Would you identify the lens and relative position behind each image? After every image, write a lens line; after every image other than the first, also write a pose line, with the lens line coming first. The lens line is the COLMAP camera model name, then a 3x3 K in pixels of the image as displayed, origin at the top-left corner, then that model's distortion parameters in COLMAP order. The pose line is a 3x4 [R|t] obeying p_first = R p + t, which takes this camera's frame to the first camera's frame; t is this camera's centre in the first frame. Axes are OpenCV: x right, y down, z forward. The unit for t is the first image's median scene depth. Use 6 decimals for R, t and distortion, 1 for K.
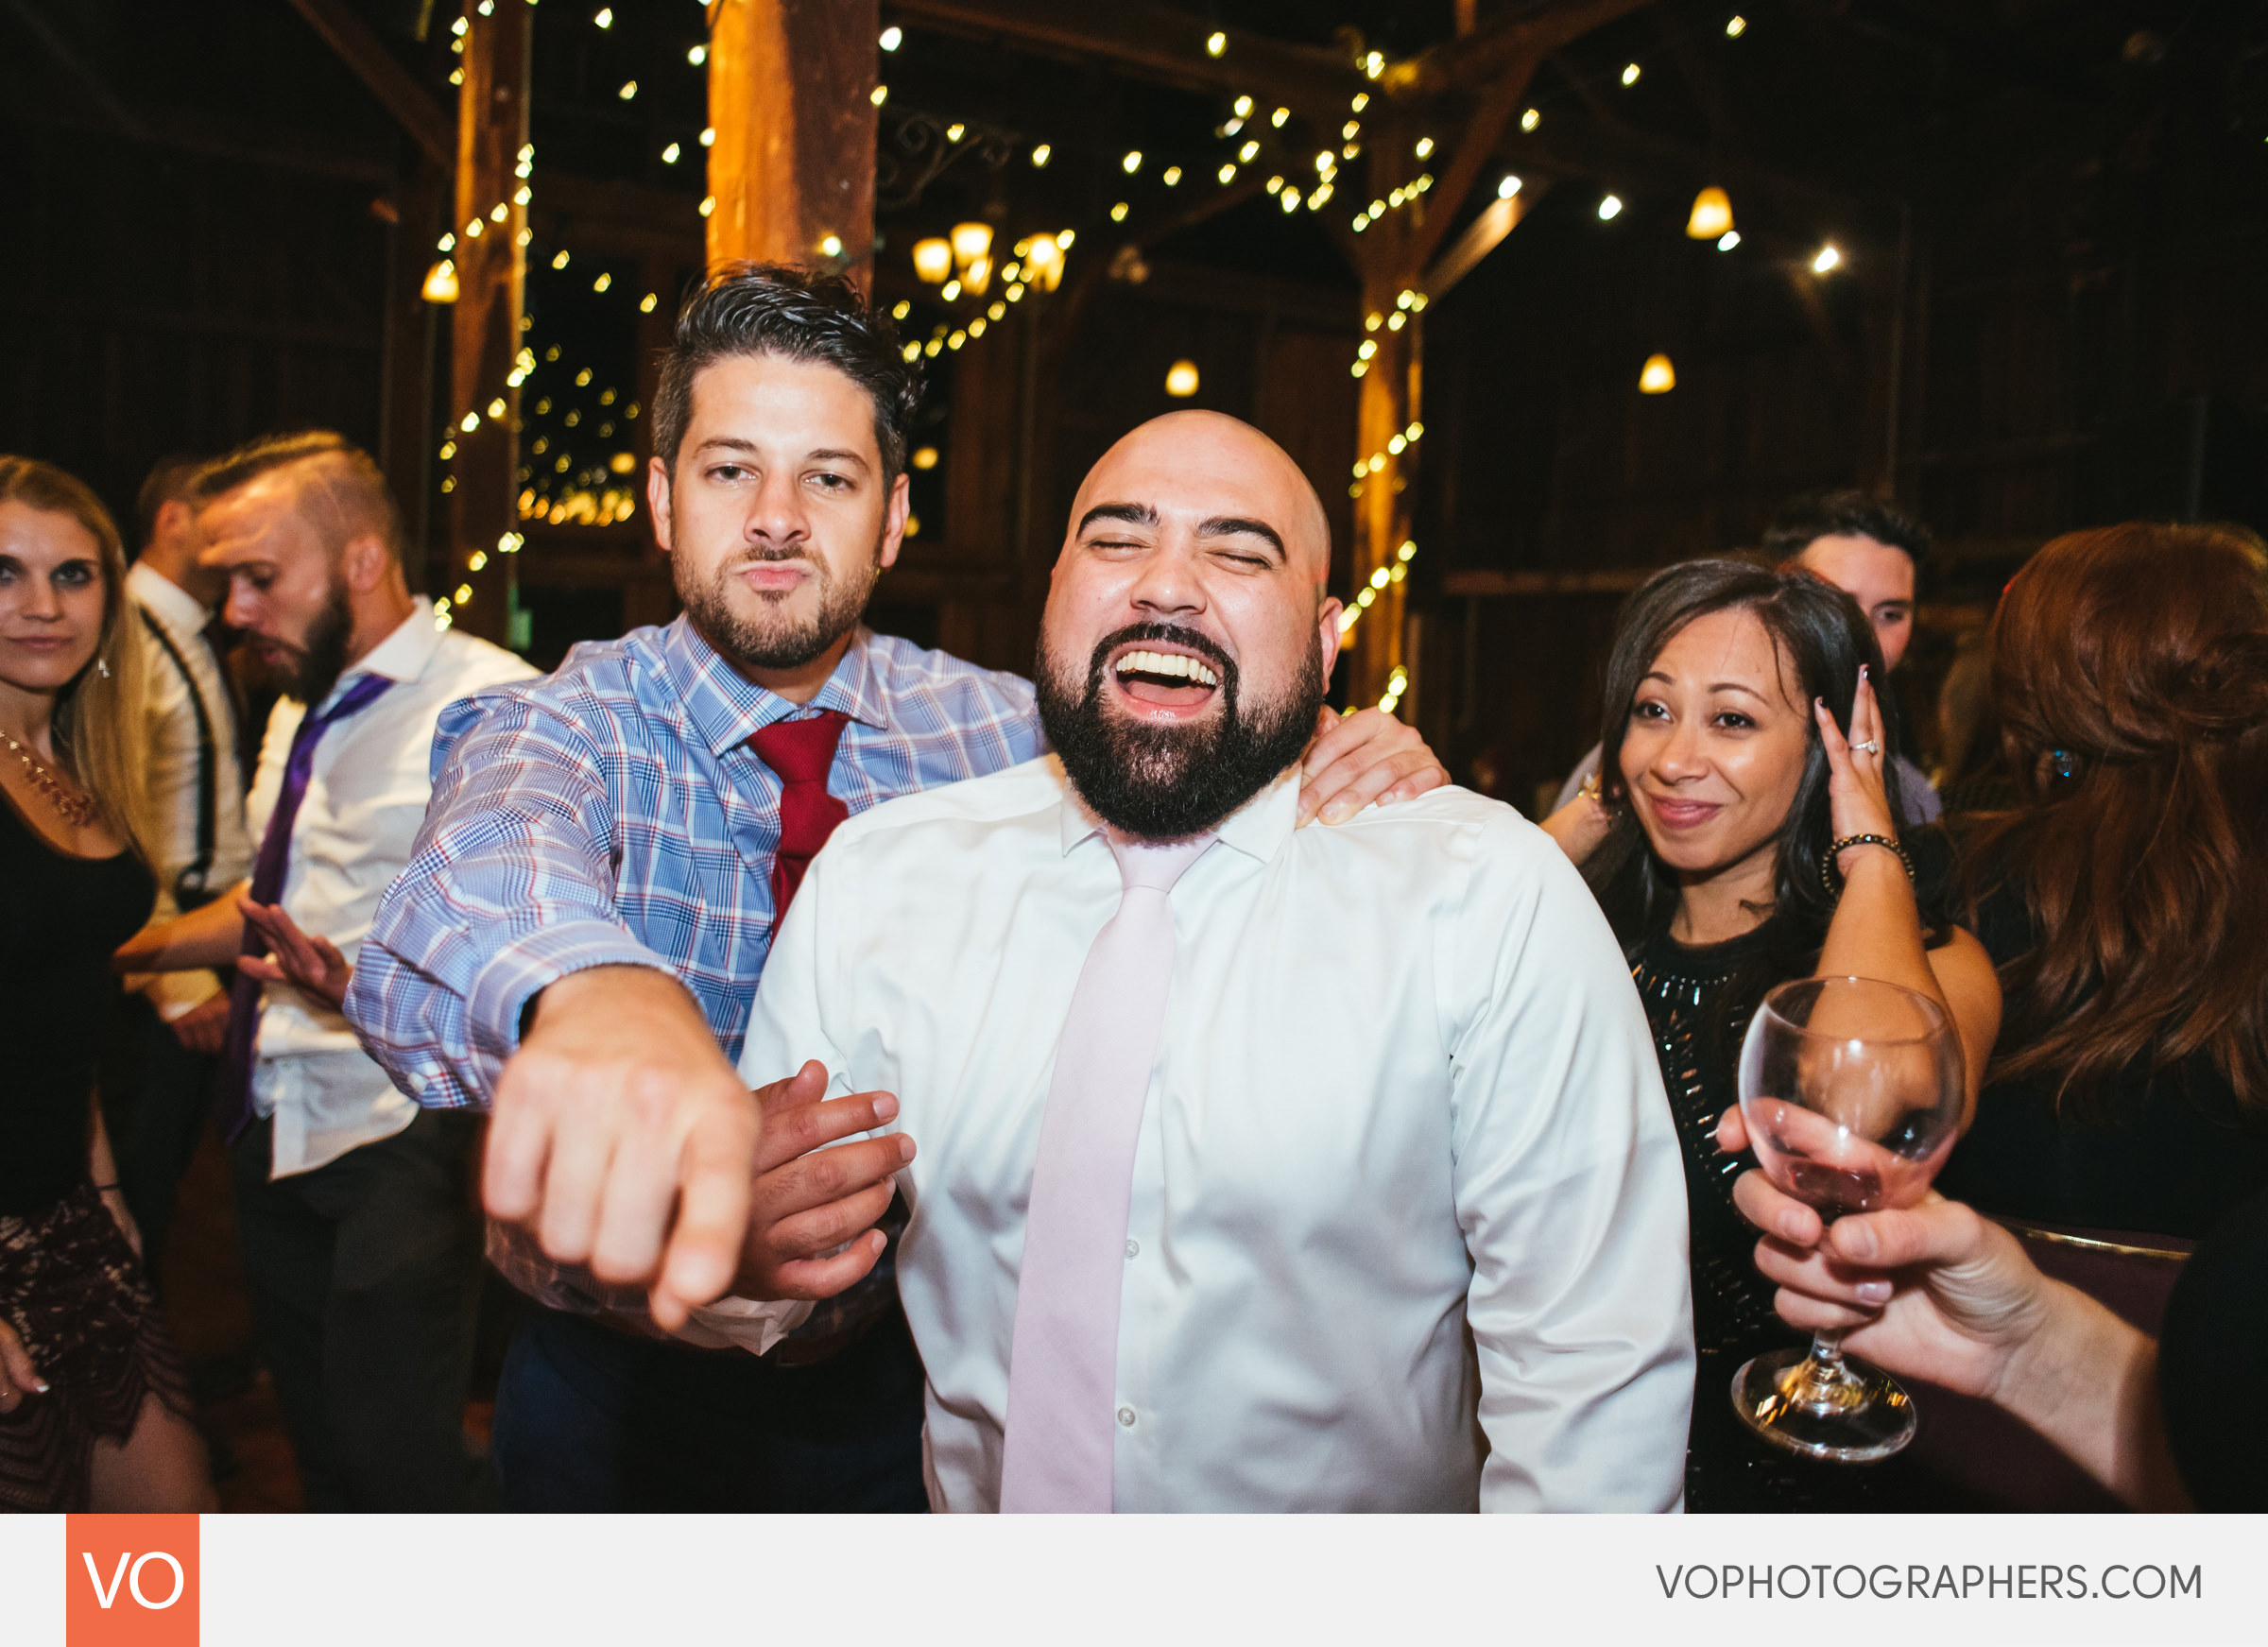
lens RADIAL K [[1765.0, 0, 1134.0], [0, 1765.0, 823.5], [0, 0, 1]] dist [0.010497, 0.008572]
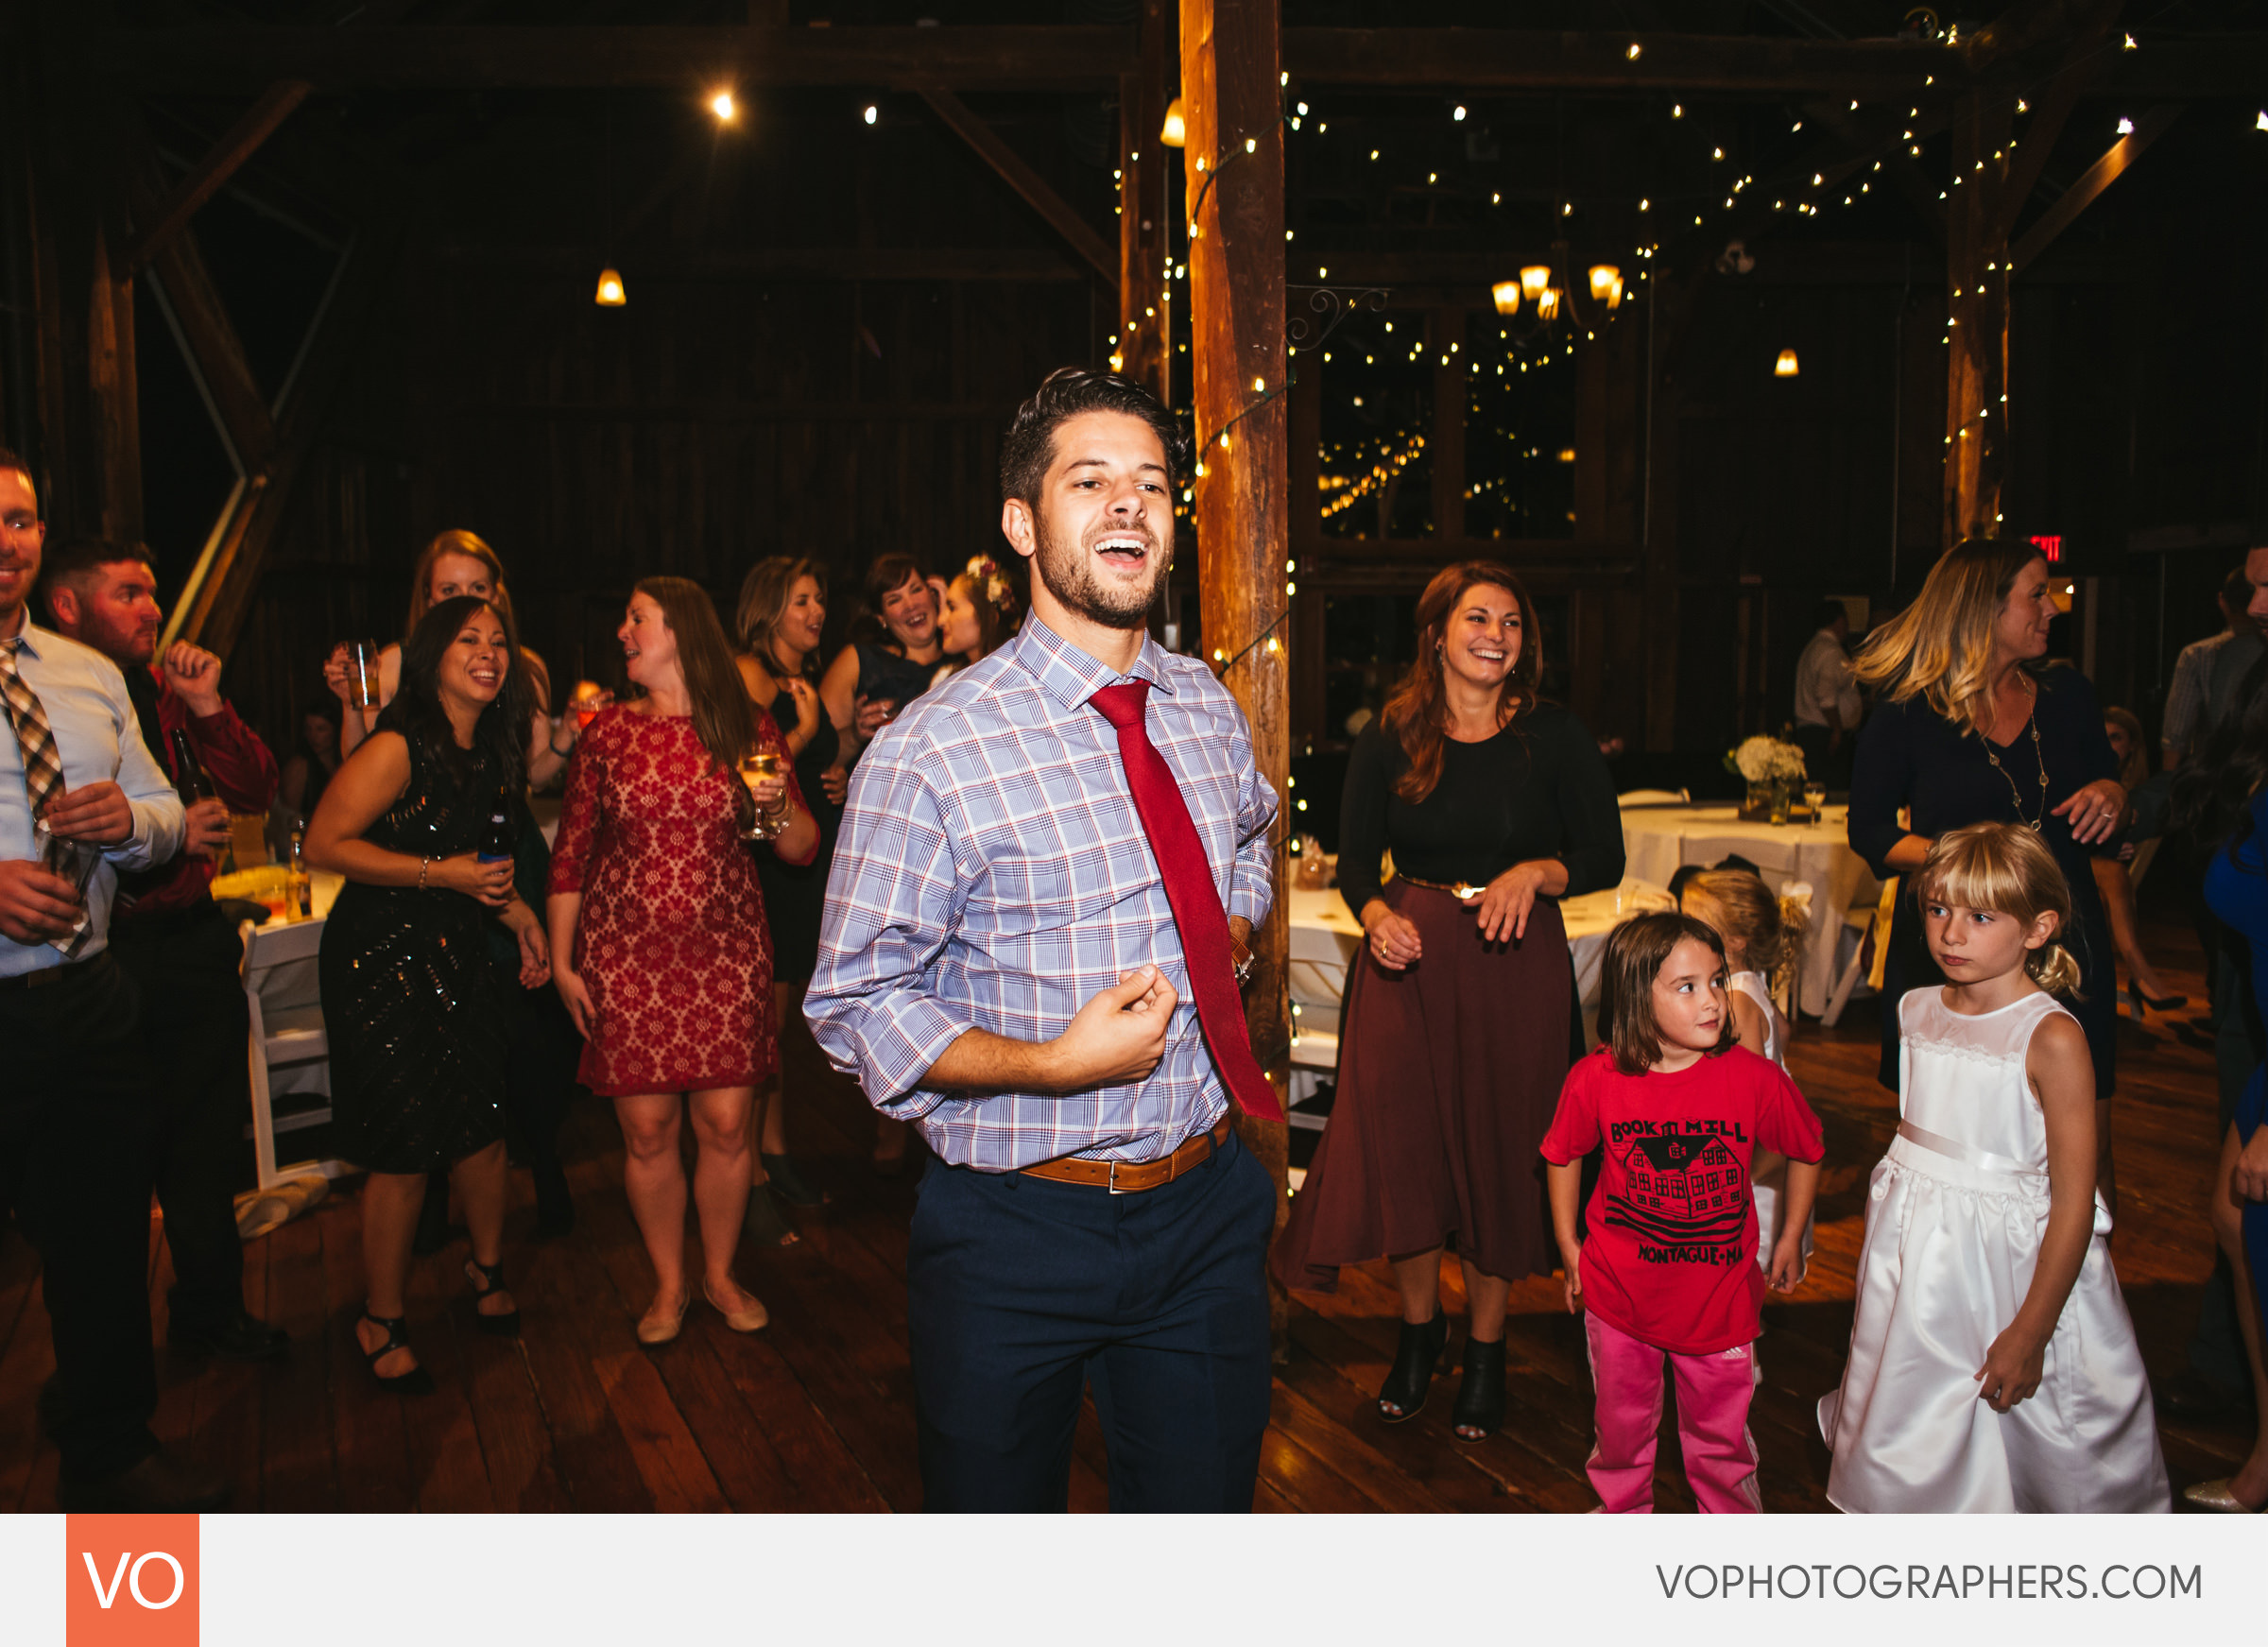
lens RADIAL K [[1765.0, 0, 1134.0], [0, 1765.0, 823.5], [0, 0, 1]] dist [0.010497, 0.008572]
pose [[0.920965, -0.014318, -0.389382, 0.116775], [0.016135, 0.999869, 0.001395, 0.017648], [0.389311, -0.007568, 0.921075, -0.167214]]
